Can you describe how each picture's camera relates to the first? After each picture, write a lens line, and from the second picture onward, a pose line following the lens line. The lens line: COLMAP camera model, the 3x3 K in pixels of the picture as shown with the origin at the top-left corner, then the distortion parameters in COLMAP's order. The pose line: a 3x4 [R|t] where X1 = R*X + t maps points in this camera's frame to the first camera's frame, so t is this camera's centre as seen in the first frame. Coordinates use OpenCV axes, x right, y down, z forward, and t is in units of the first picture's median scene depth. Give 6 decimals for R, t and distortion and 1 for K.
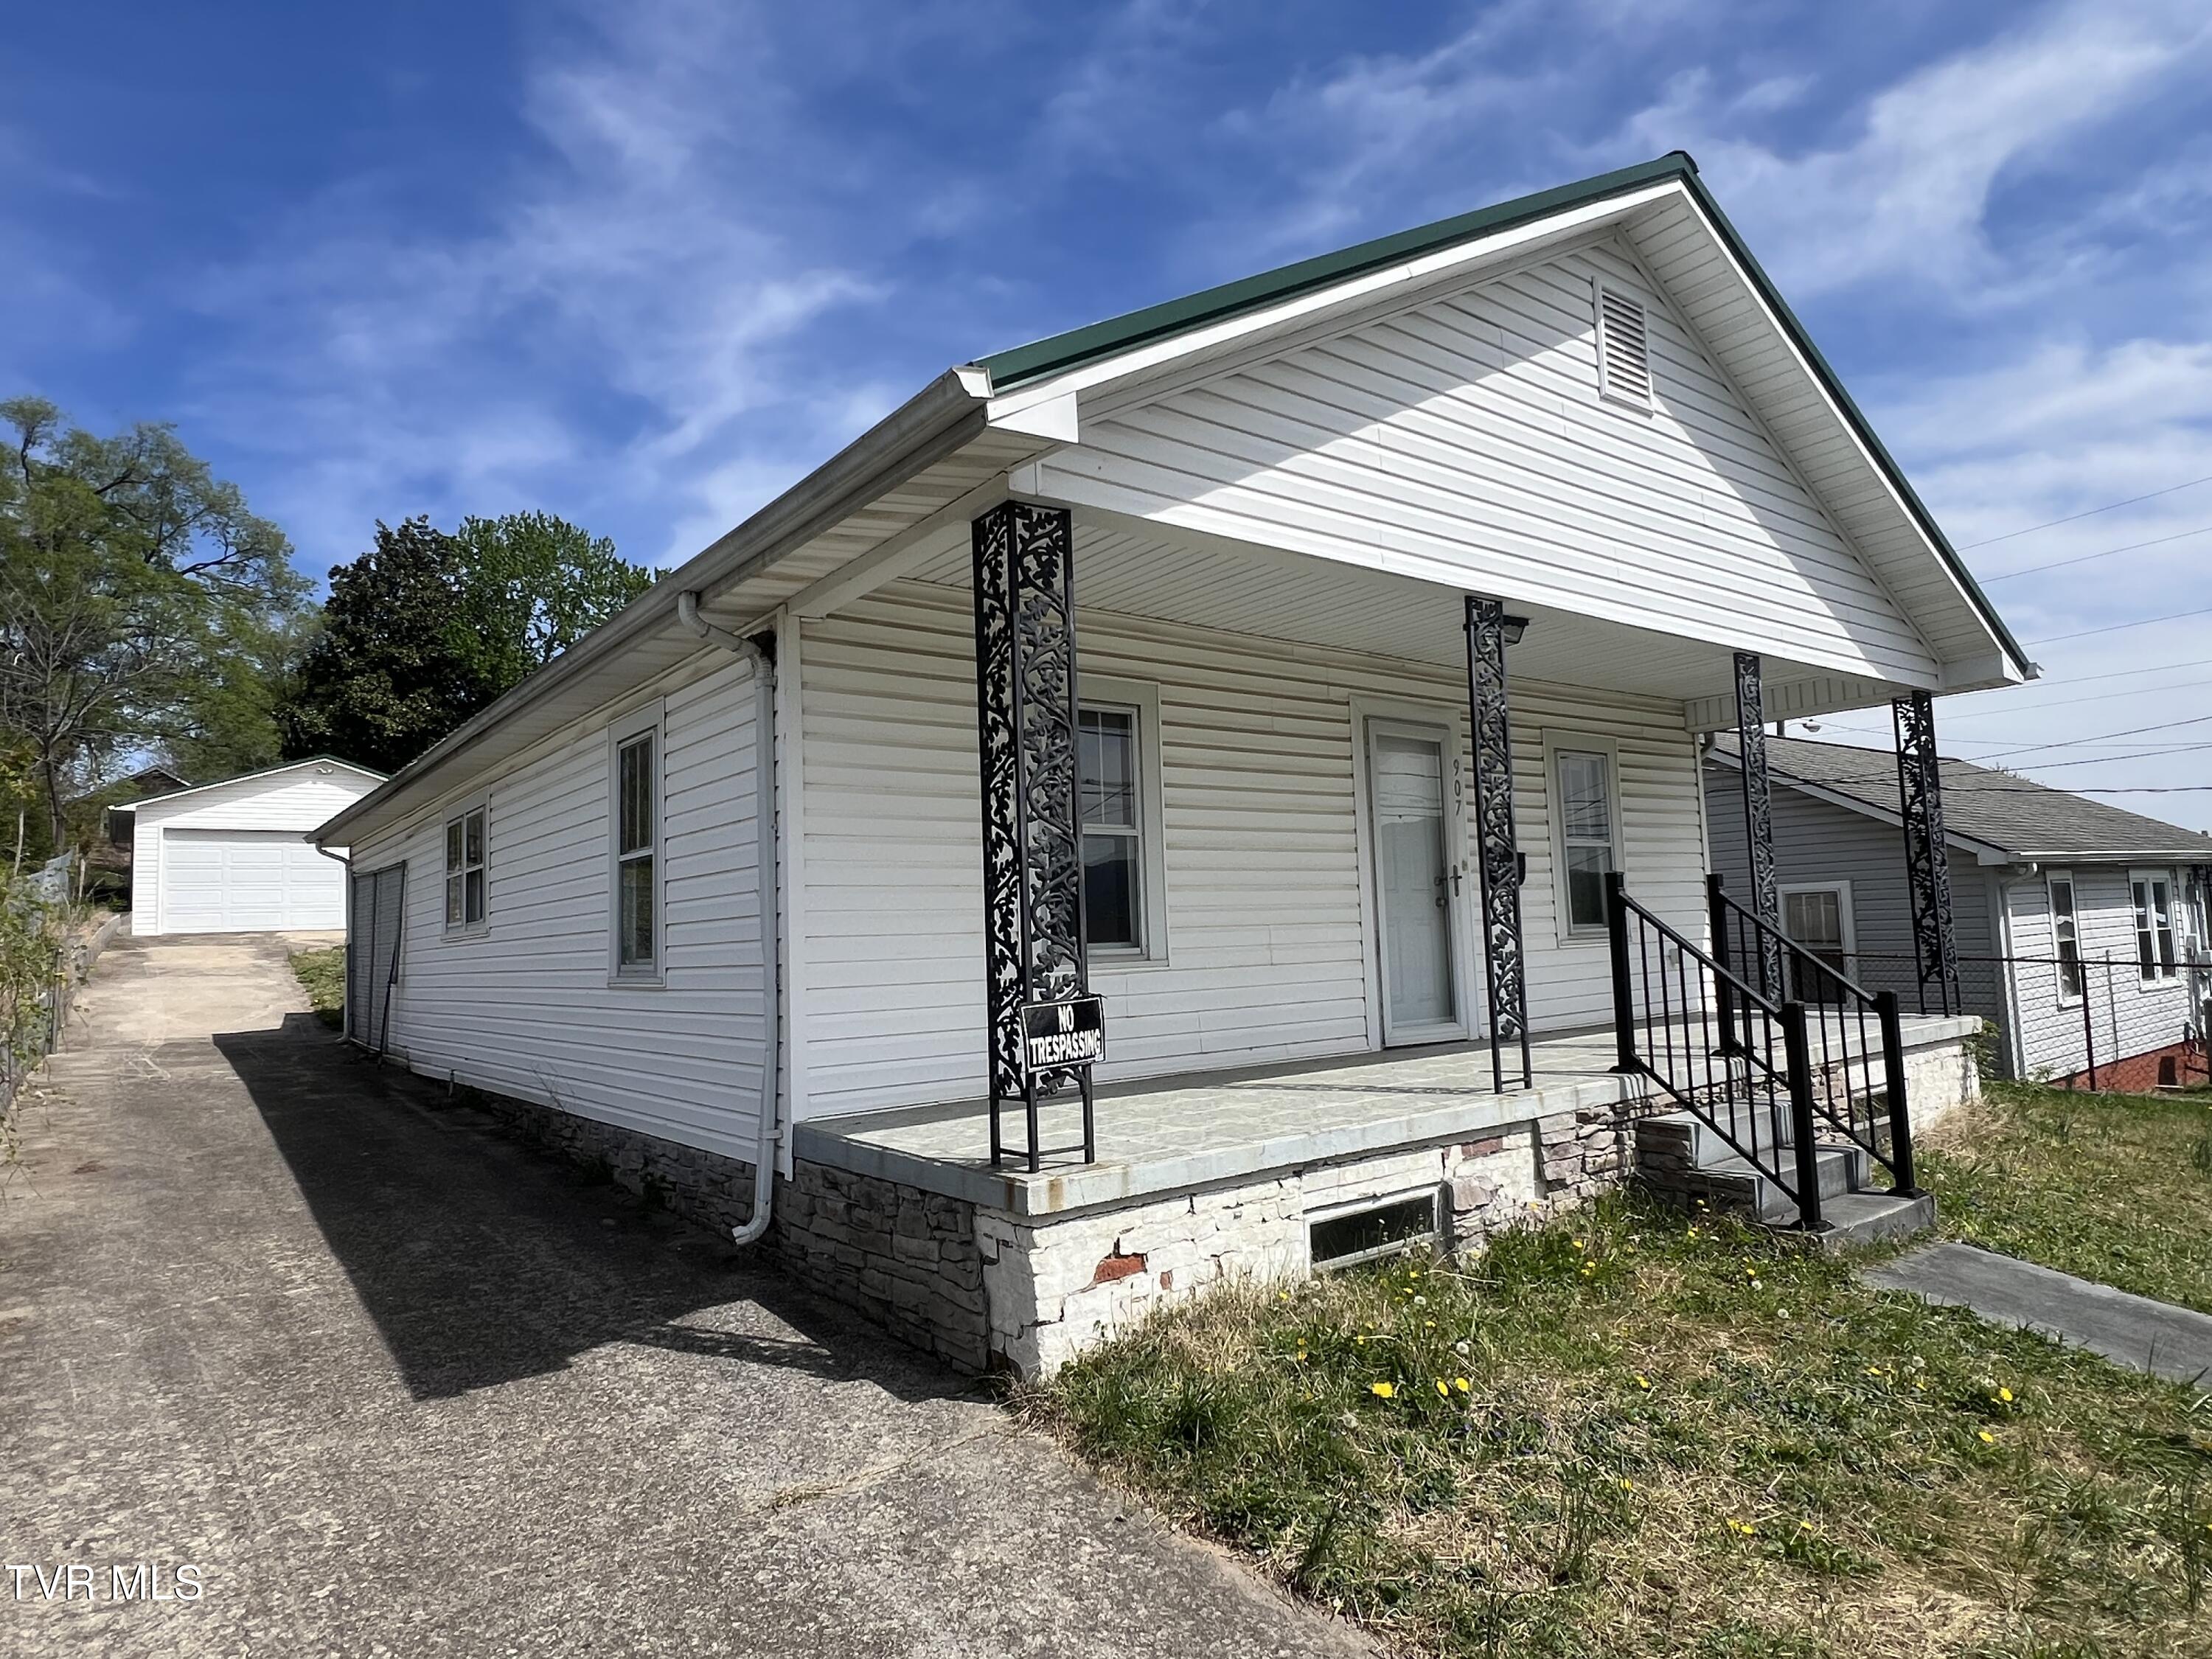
lens RADIAL K [[1284.3, 0, 1096.6], [0, 1284.3, 820.4], [0, 0, 1]] dist [-0.002939, -0.000874]
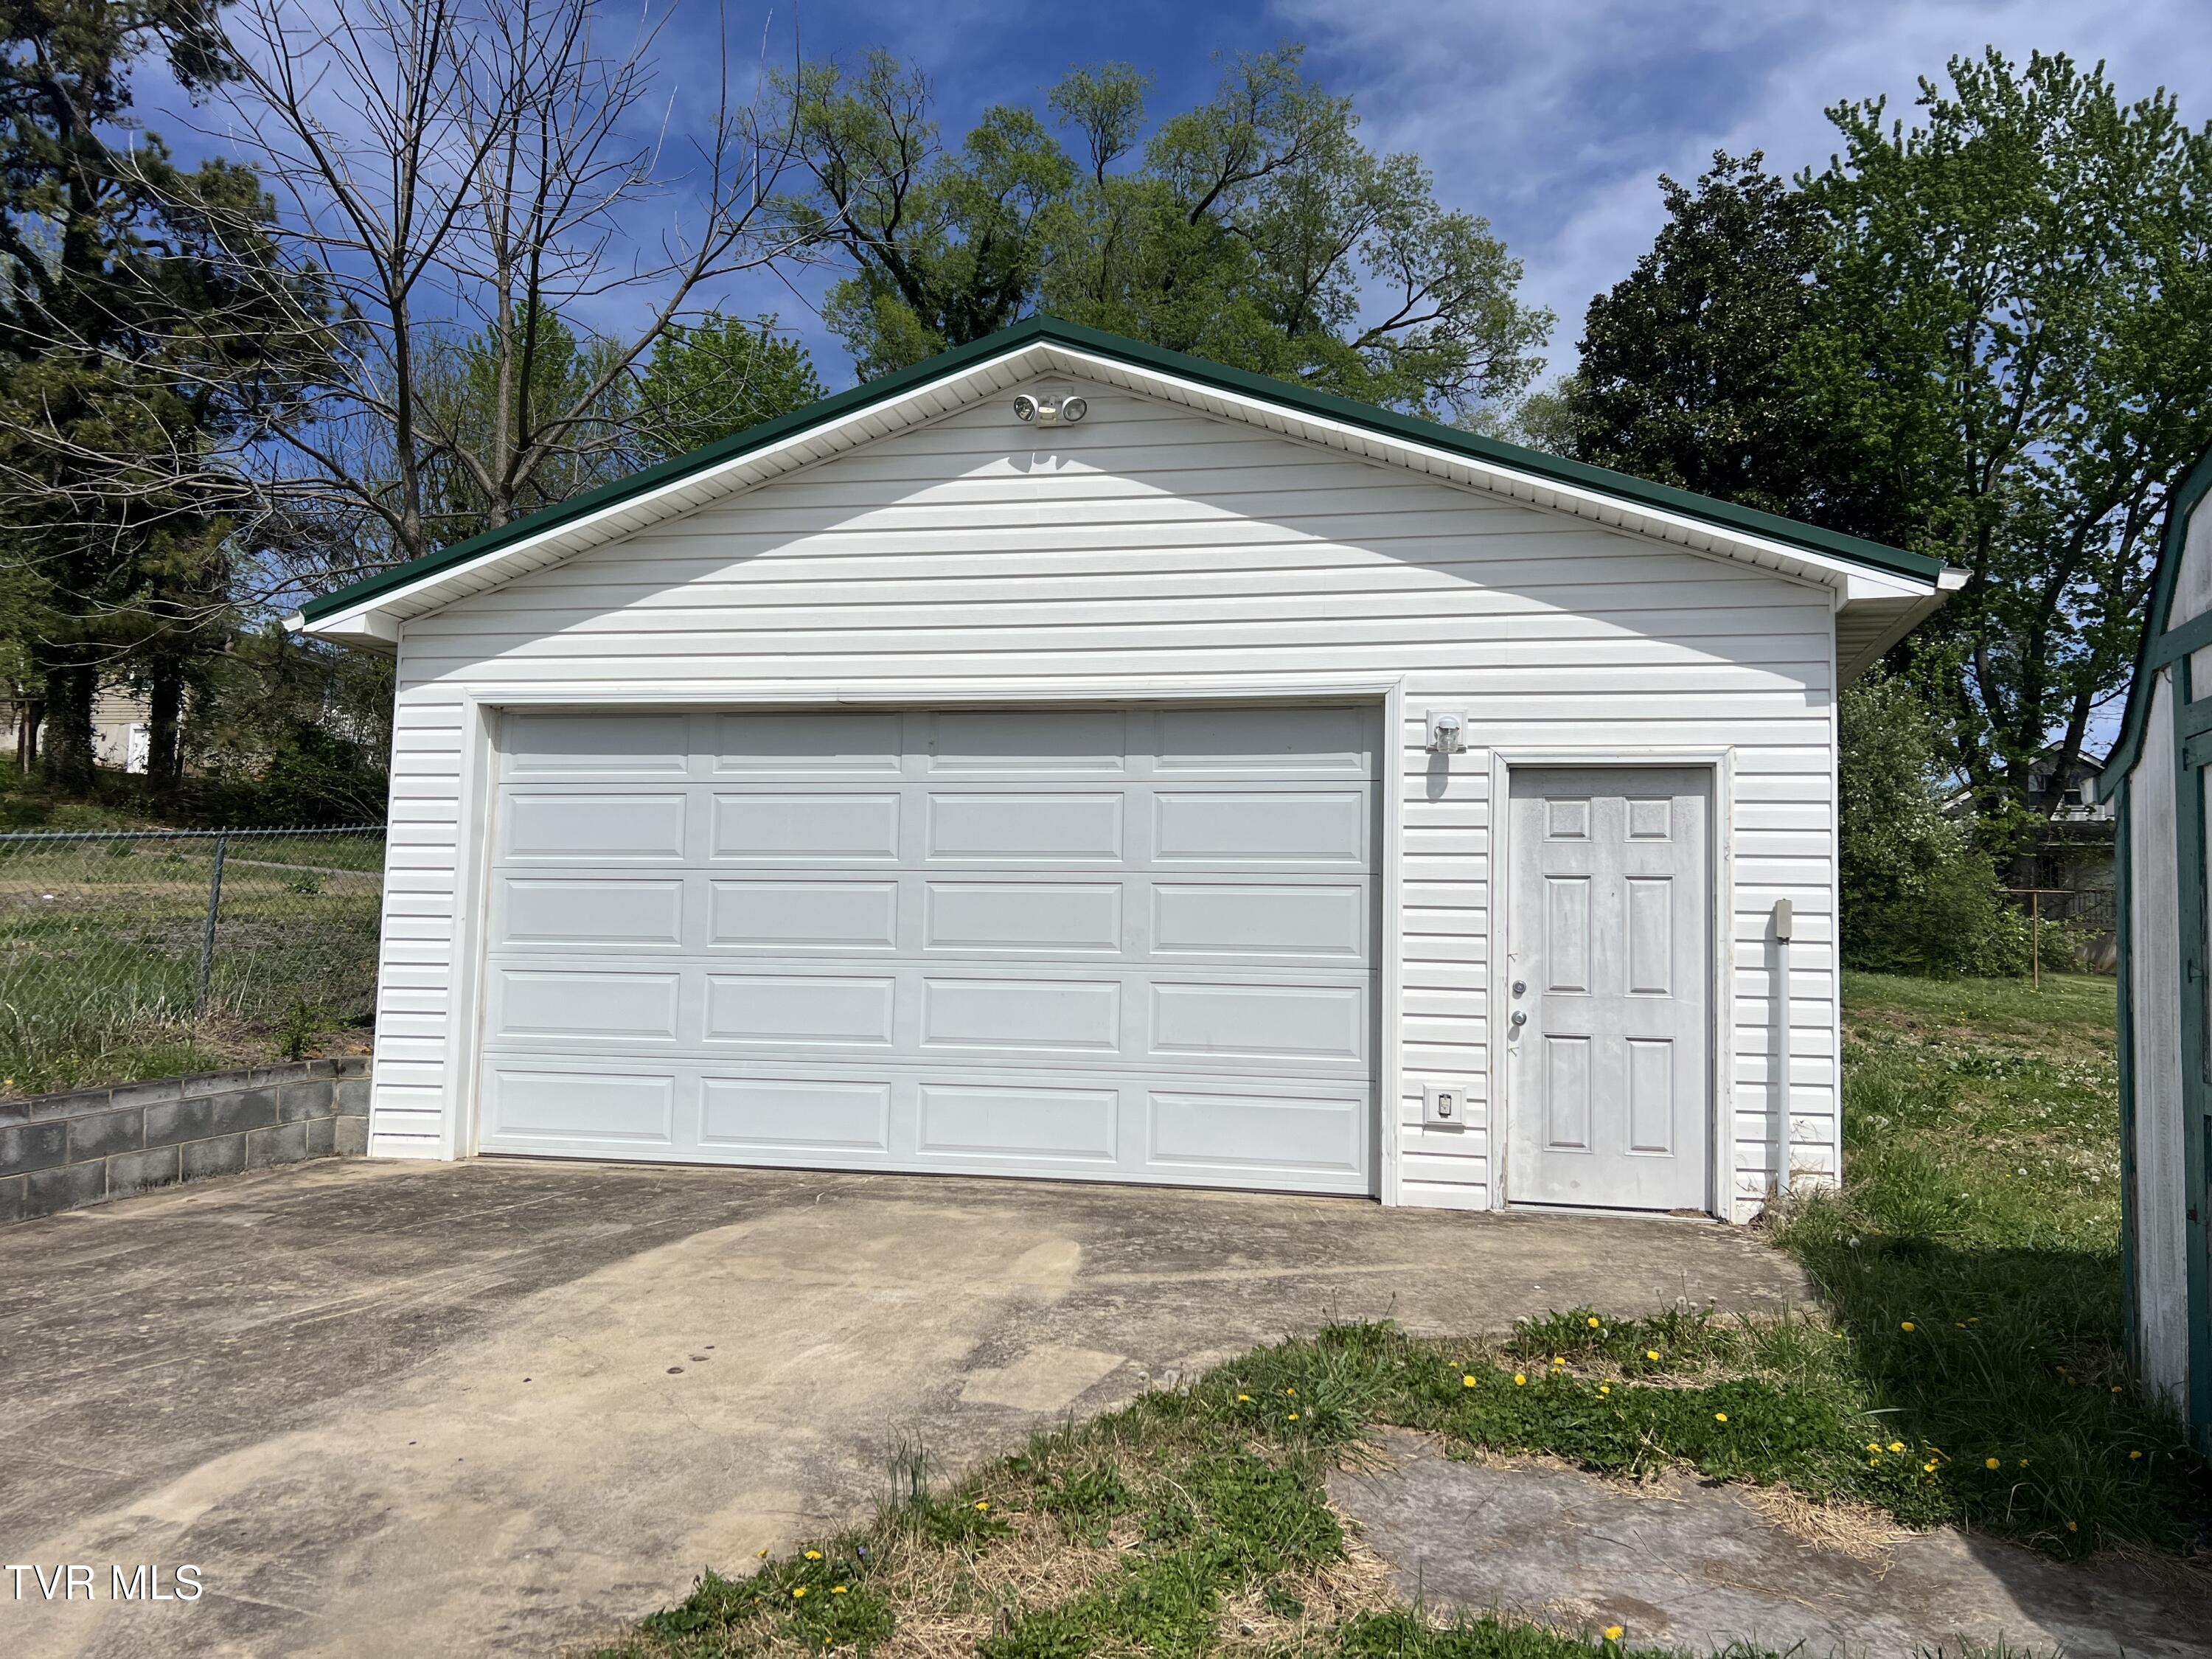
lens RADIAL K [[1663.7, 0, 1122.0], [0, 1663.7, 830.9], [0, 0, 1]] dist [0.035373, -0.047797]
pose [[0.639047, -0.006893, -0.769137, -0.205804], [0.018525, 0.999808, 0.006431, 0.014138], [0.768944, -0.018358, 0.639052, 0.438237]]
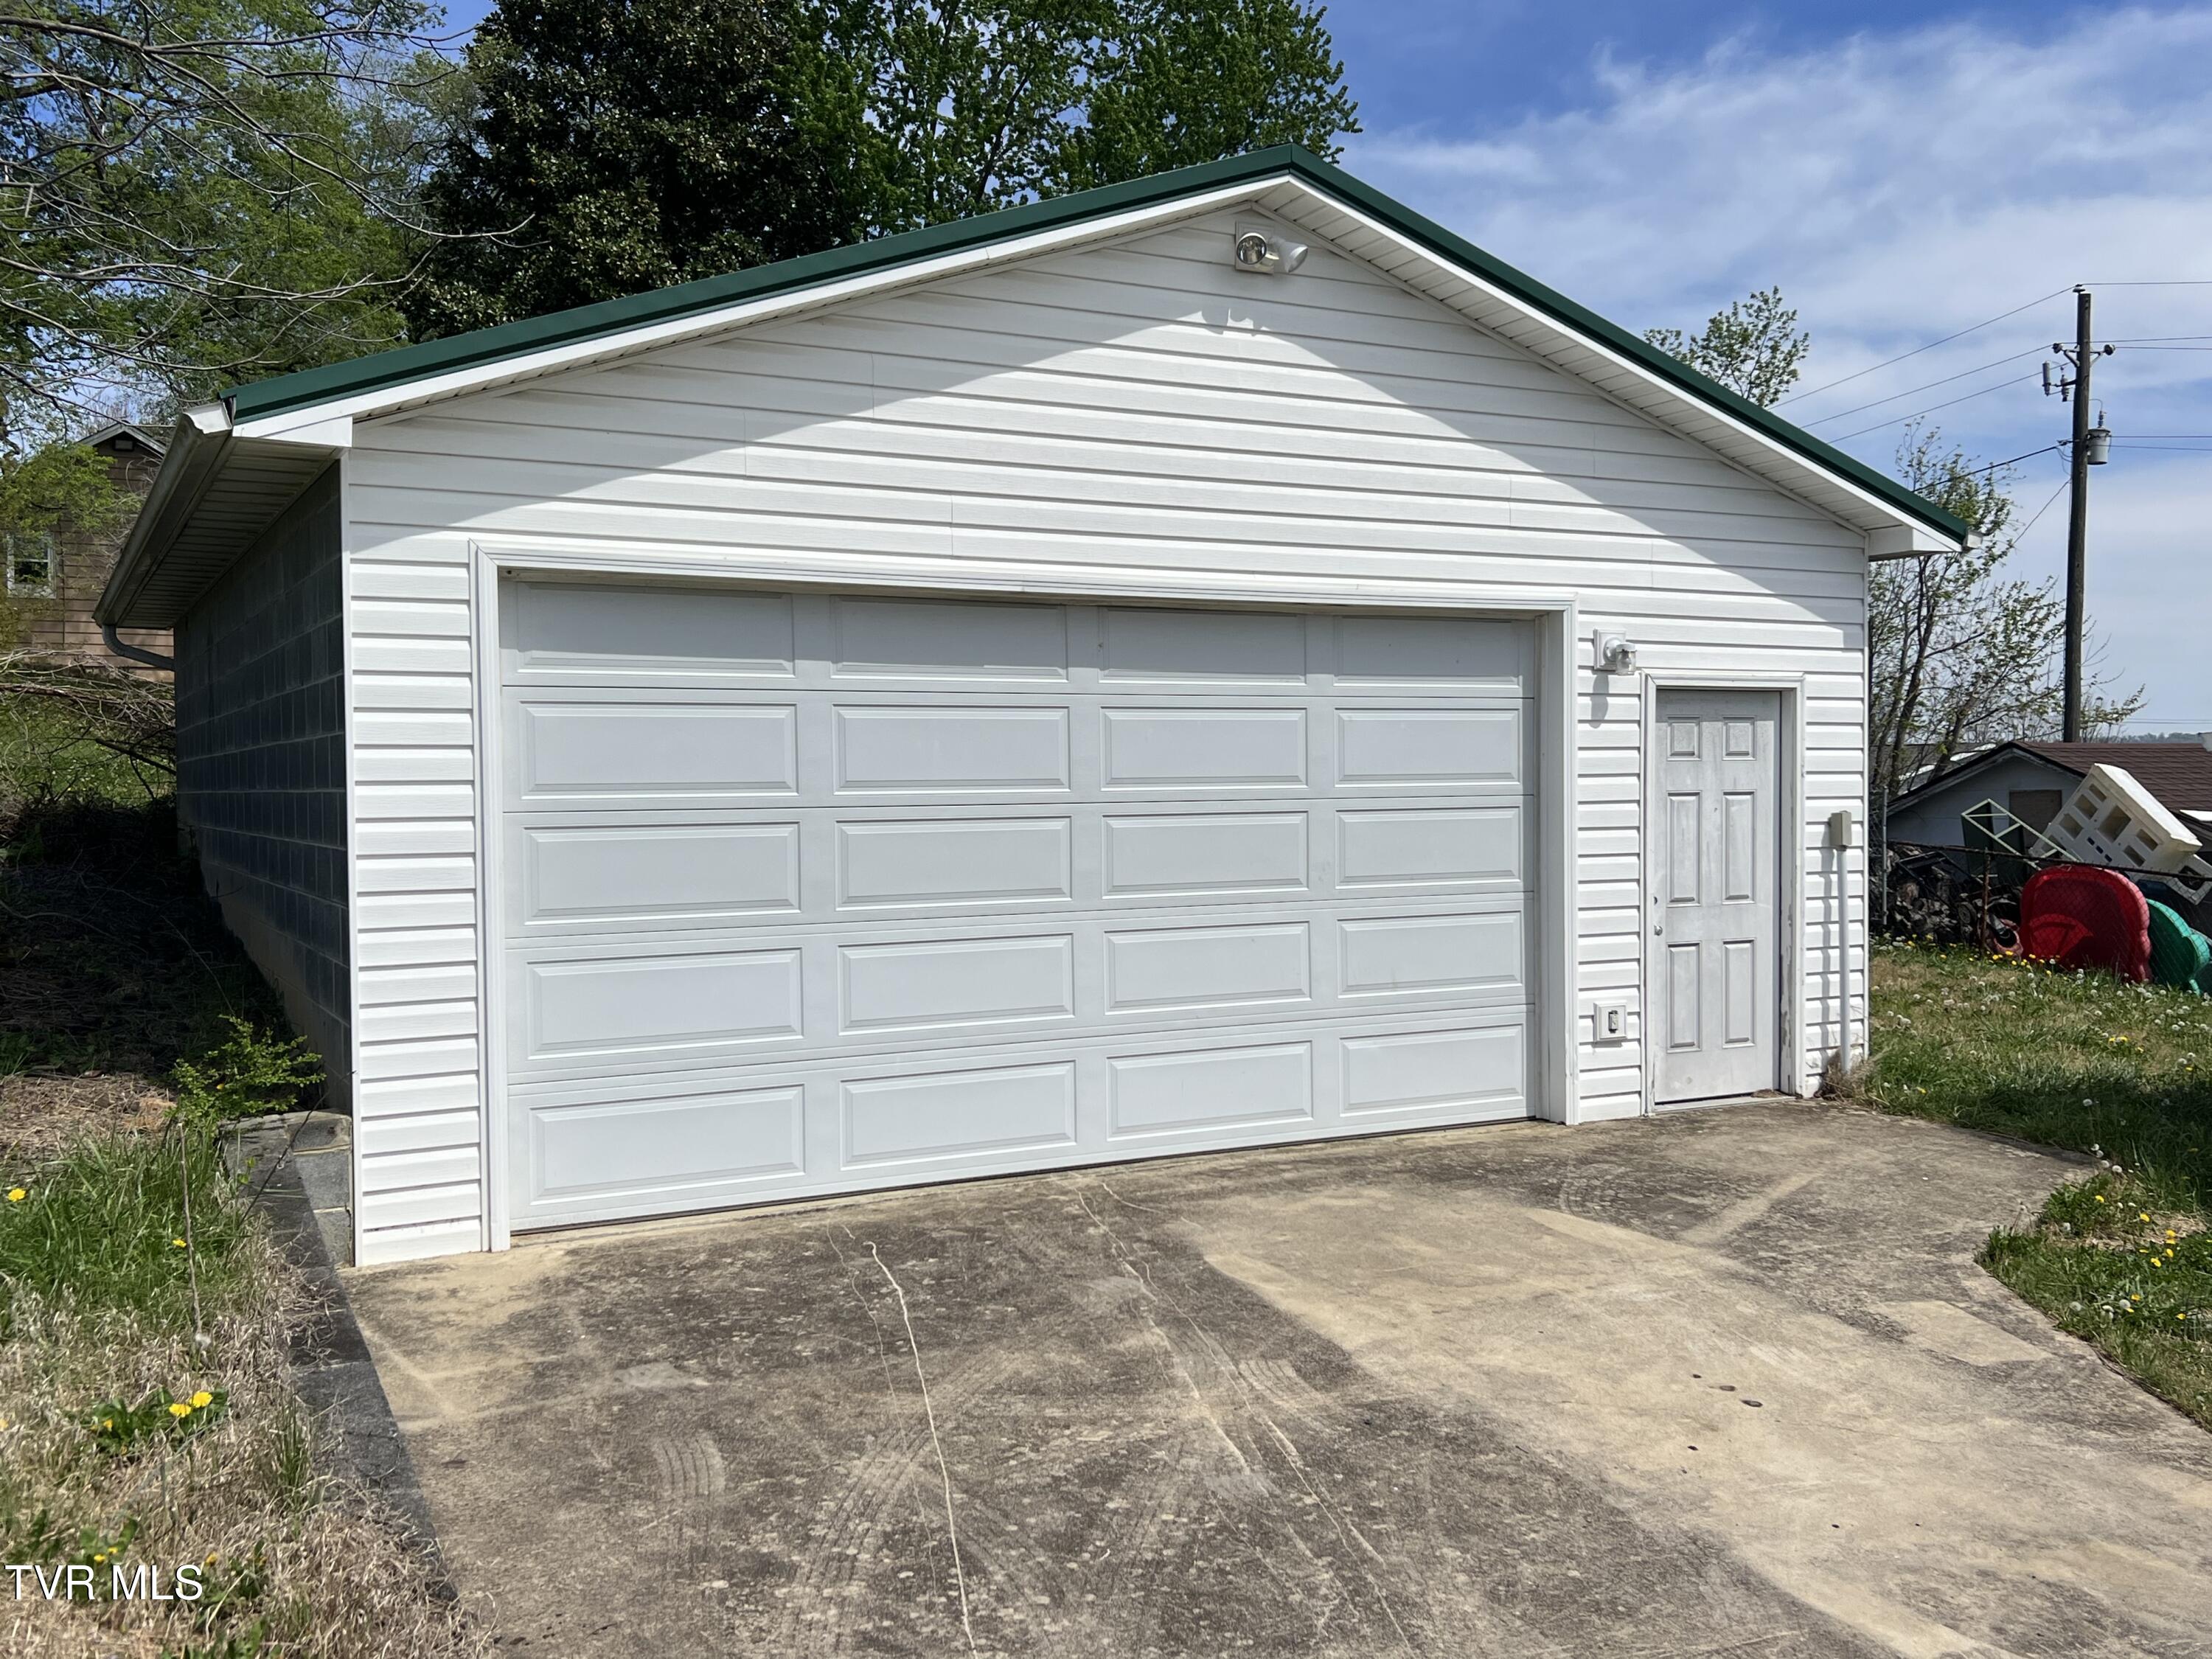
lens RADIAL K [[2064.3, 0, 1113.6], [0, 2064.3, 842.6], [0, 0, 1]] dist [0.032448, 0.000000]
pose [[0.985581, 0.038620, -0.164737, -0.300641], [-0.017832, 0.991889, 0.125850, 0.002769], [0.168261, -0.121098, 0.978276, 0.374564]]
